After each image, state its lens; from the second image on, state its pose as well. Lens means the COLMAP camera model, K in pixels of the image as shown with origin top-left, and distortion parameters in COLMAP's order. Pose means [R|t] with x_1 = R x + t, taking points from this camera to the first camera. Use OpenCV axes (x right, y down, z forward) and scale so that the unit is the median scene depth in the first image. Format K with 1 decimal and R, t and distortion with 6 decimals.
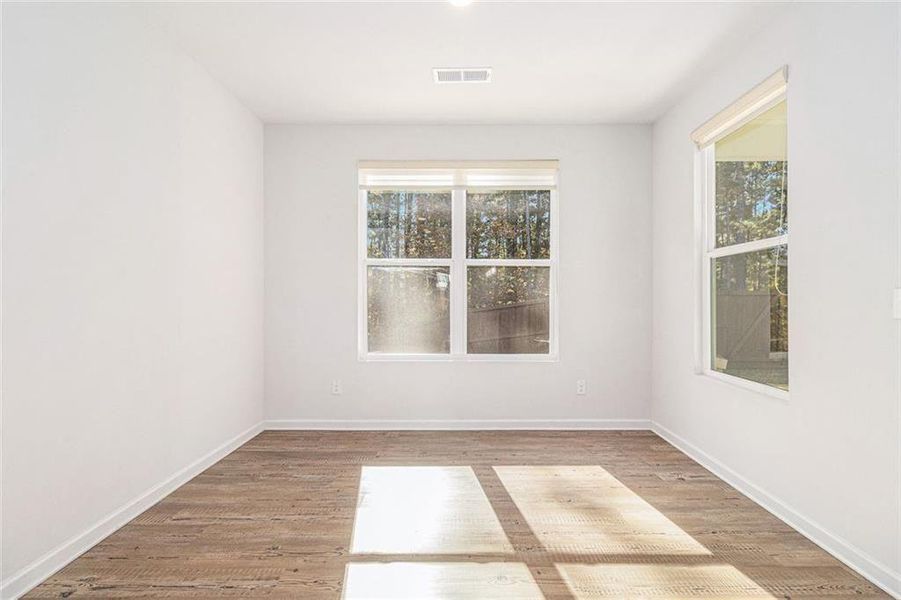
lens RADIAL K [[419.4, 0, 450.7], [0, 419.4, 298.5], [0, 0, 1]] dist [-0.000389, -0.000870]
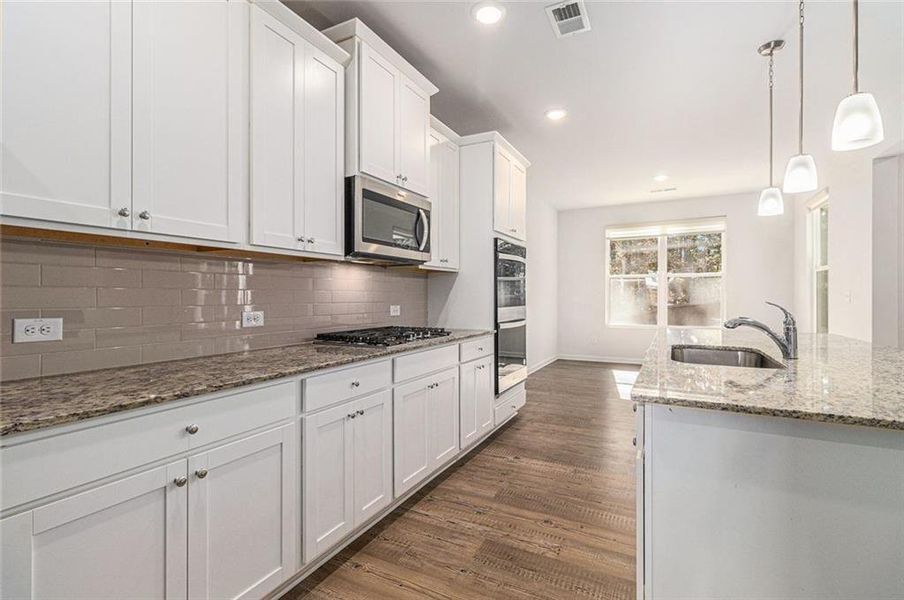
lens RADIAL K [[420.8, 0, 452.2], [0, 420.8, 298.5], [0, 0, 1]] dist [-0.000389, -0.000870]
pose [[0.897348, -0.000980, -0.441322, 0.004949], [-0.000430, 0.999995, -0.003093, 0.021051], [0.441323, 0.002965, 0.897343, -1.075441]]
